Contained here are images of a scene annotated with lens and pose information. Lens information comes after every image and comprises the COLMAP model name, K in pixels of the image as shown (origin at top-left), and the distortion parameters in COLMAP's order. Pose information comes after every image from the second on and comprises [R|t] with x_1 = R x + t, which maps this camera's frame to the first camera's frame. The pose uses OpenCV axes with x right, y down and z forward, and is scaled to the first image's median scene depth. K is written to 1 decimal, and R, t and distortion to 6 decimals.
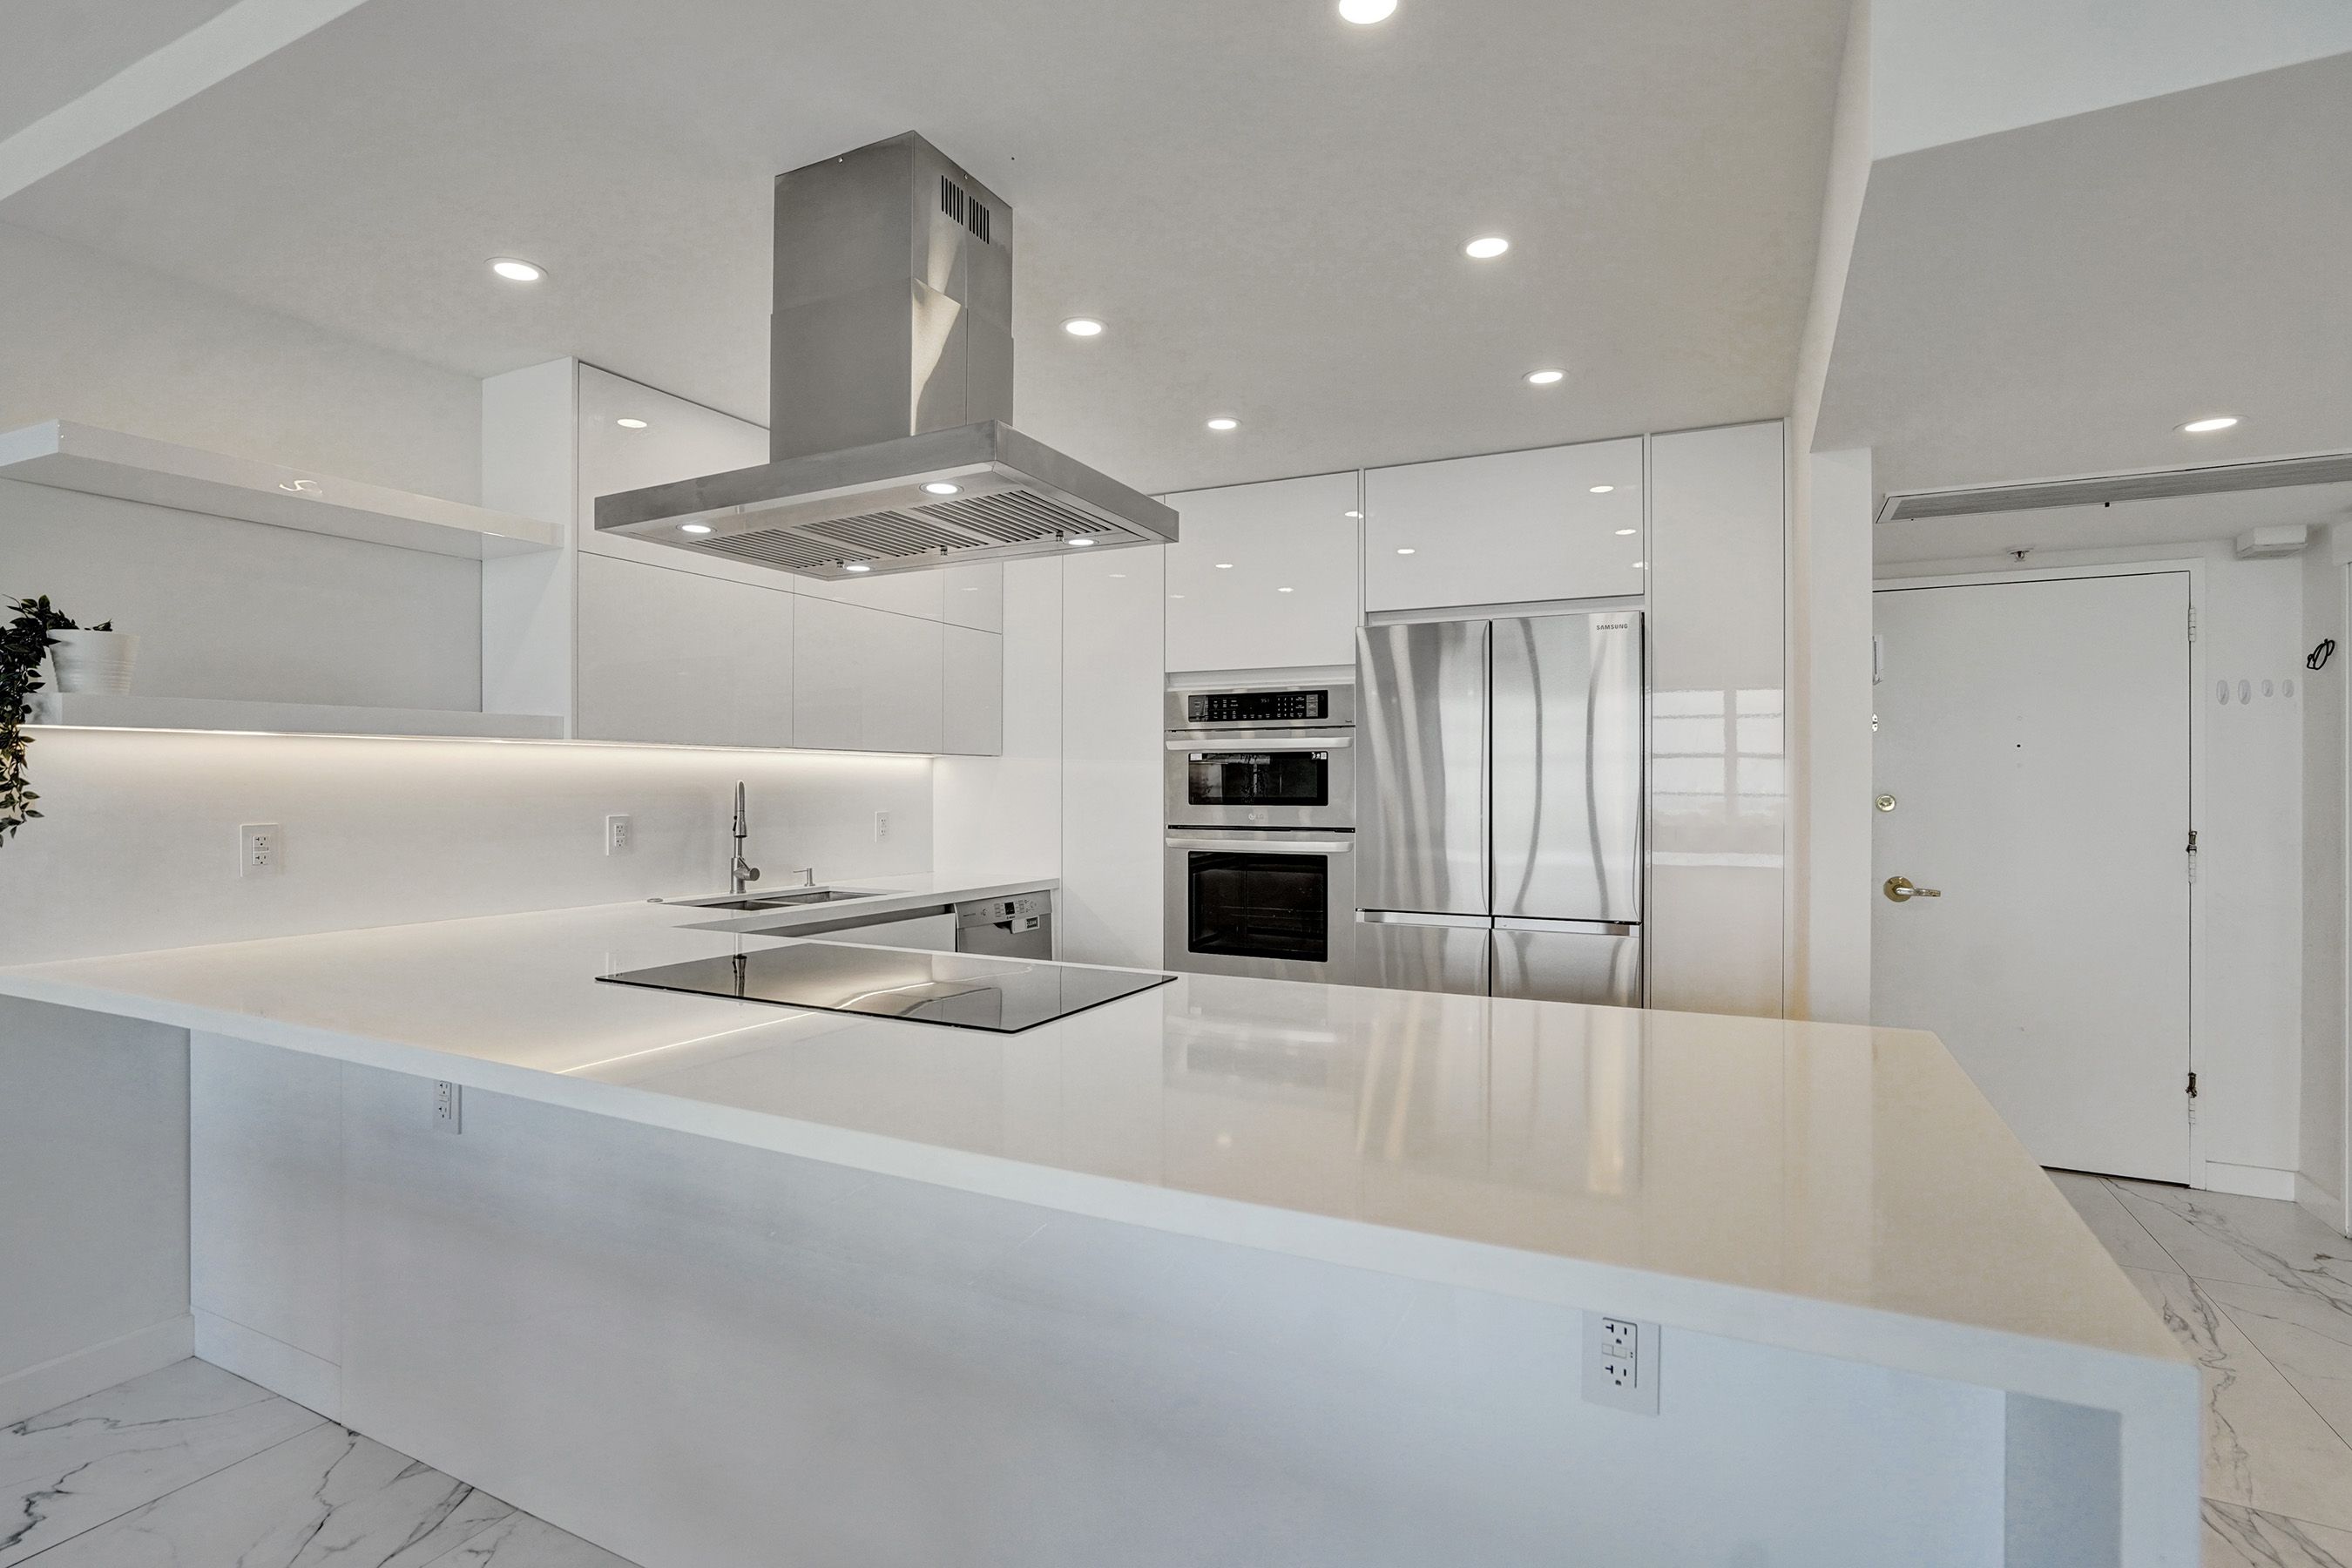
lens RADIAL K [[1120.8, 0, 1176.0], [0, 1120.8, 784.0], [0, 0, 1]] dist [-0.029839, 0.001101]
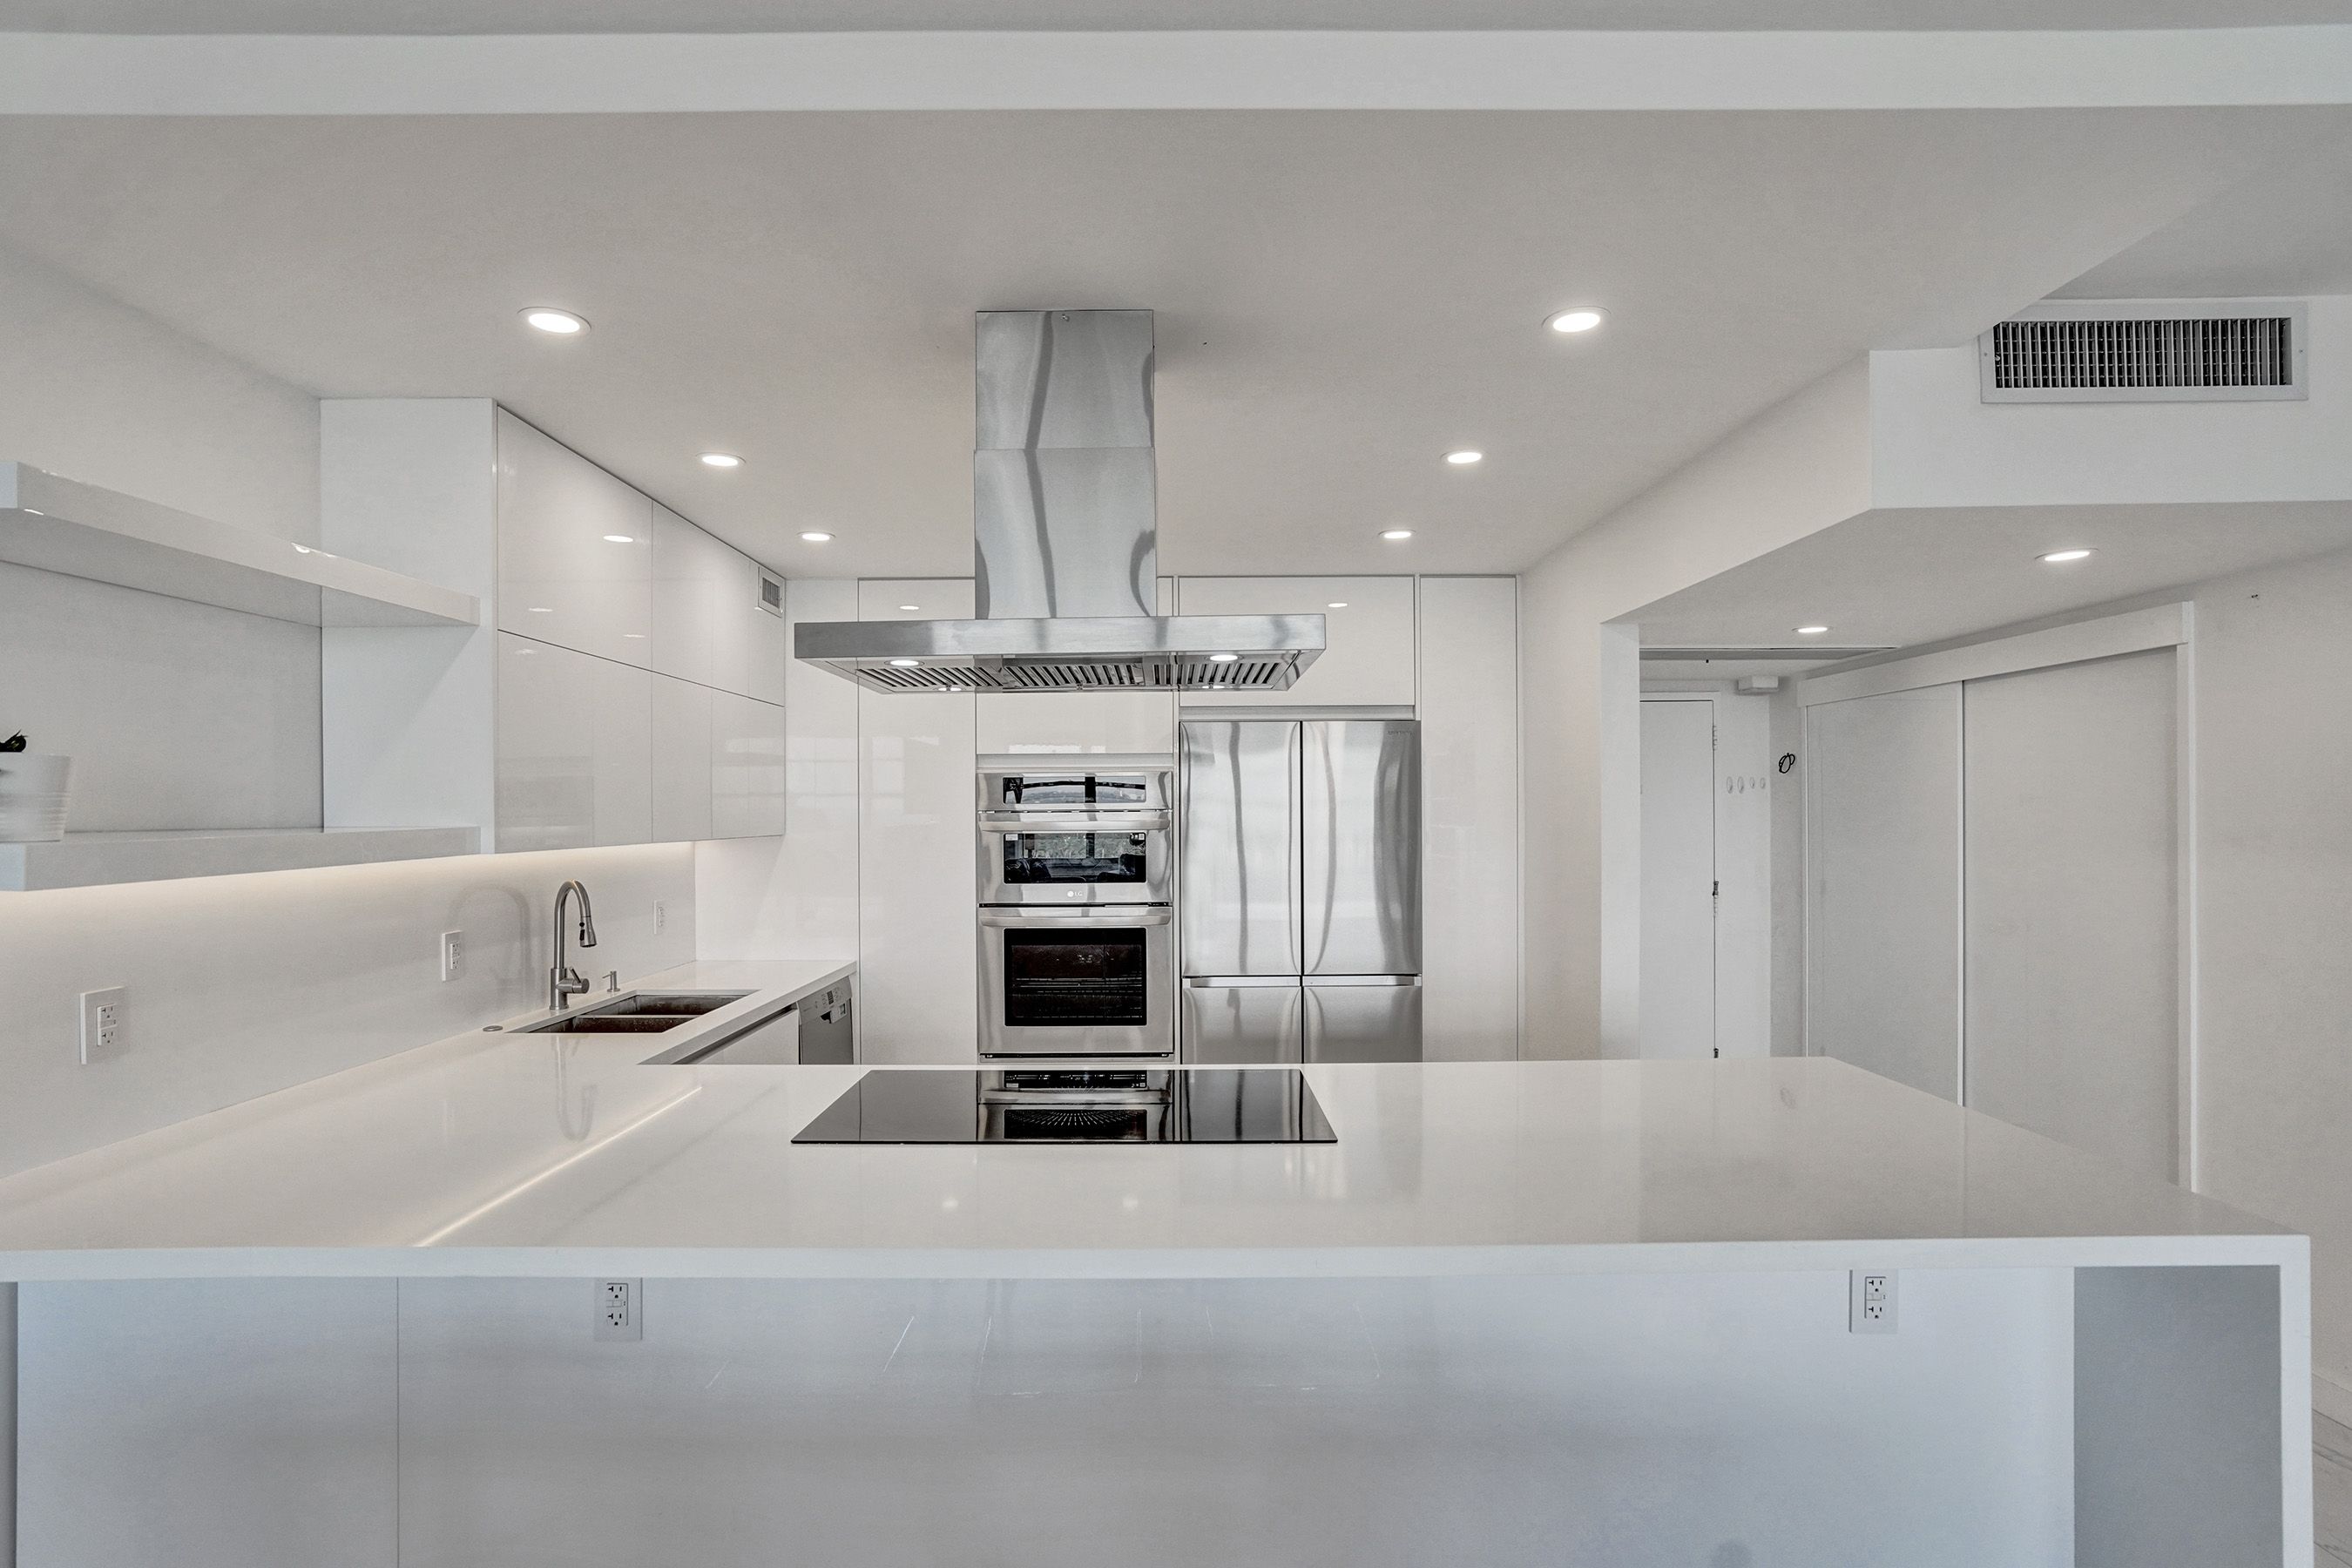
lens RADIAL K [[1124.4, 0, 1168.7], [0, 1124.4, 811.9], [0, 0, 1]] dist [-0.067294, 0.033746]
pose [[0.892541, -0.007072, 0.450912, -0.360081], [0.006960, 0.999974, 0.001907, -0.054696], [-0.450913, 0.001436, 0.892567, 0.018833]]
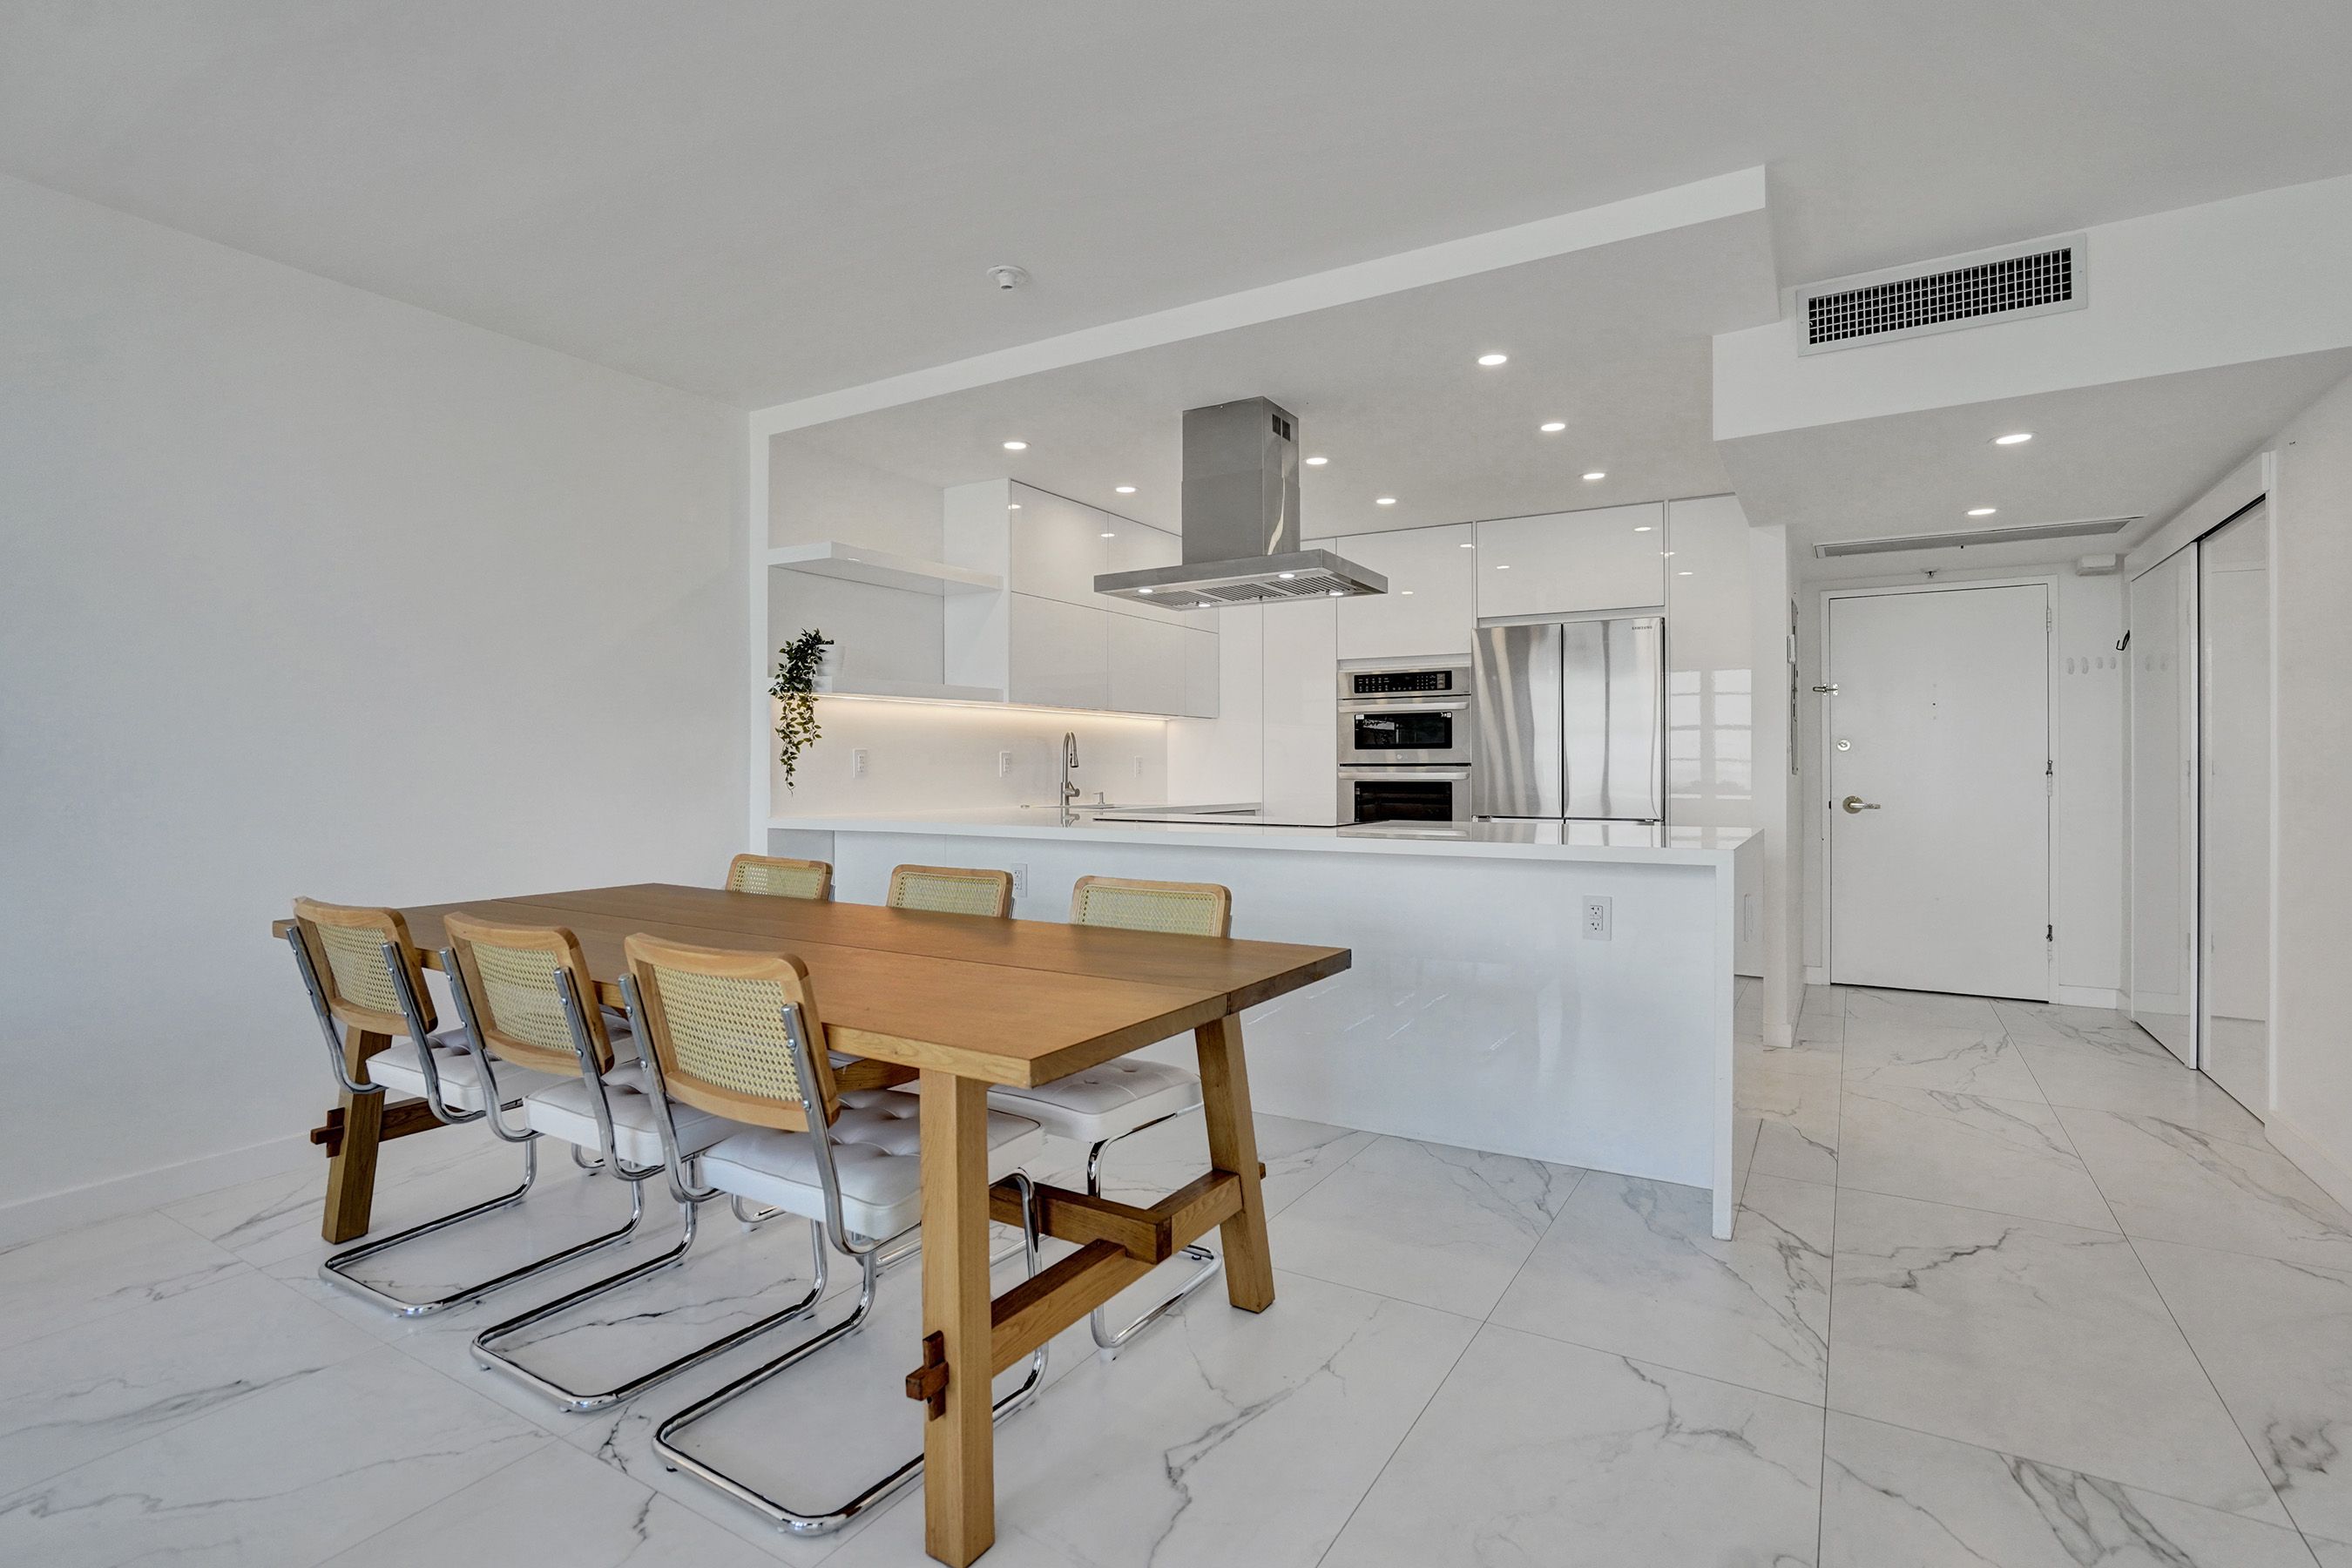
lens RADIAL K [[1120.3, 0, 1171.3], [0, 1120.3, 759.7], [0, 0, 1]] dist [-0.034669, -0.000093]
pose [[0.996723, -0.003177, -0.080829, -0.123005], [0.002620, 0.999972, -0.007006, 0.046682], [0.080849, 0.006772, 0.996703, -0.538010]]
